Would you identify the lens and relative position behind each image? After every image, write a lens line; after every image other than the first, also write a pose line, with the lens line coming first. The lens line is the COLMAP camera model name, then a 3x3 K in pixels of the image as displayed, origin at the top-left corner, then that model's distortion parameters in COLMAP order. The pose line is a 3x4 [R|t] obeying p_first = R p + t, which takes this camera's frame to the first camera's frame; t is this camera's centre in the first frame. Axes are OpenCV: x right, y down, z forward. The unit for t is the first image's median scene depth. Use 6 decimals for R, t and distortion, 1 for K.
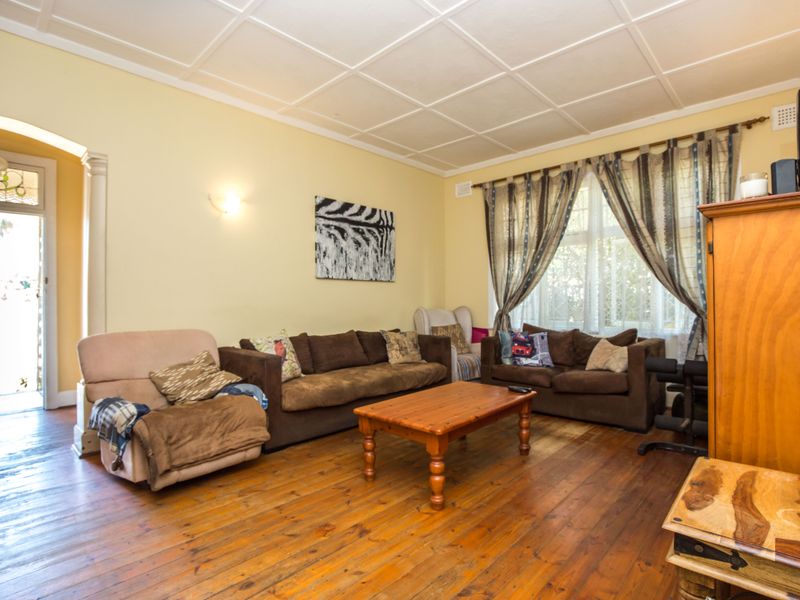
lens RADIAL K [[417.1, 0, 412.3], [0, 417.1, 295.3], [0, 0, 1]] dist [-0.026072, 0.000893]
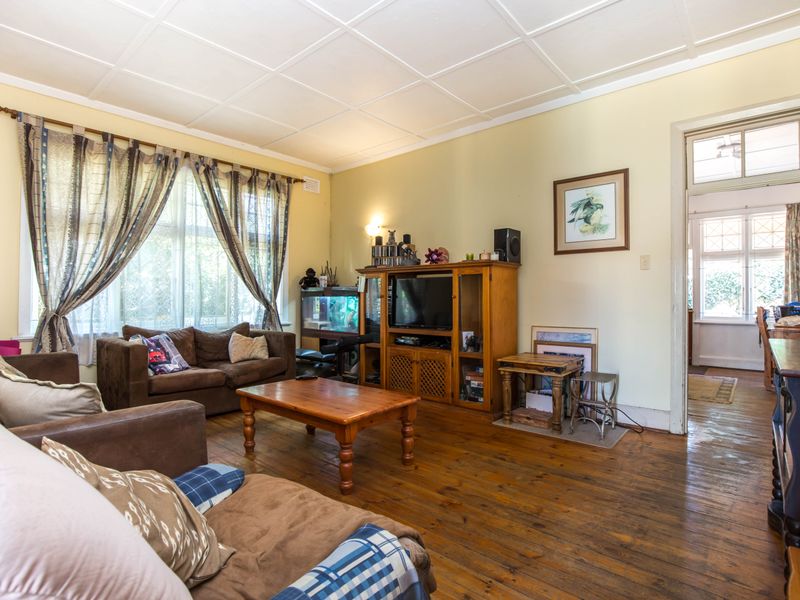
lens RADIAL K [[422.1, 0, 410.2], [0, 422.1, 298.0], [0, 0, 1]] dist [-0.025823, 0.000746]
pose [[-0.044764, 0.007848, 0.998967, -0.616711], [-0.014536, 0.999858, -0.008507, 0.015064], [-0.998892, -0.014902, -0.044644, 0.545136]]
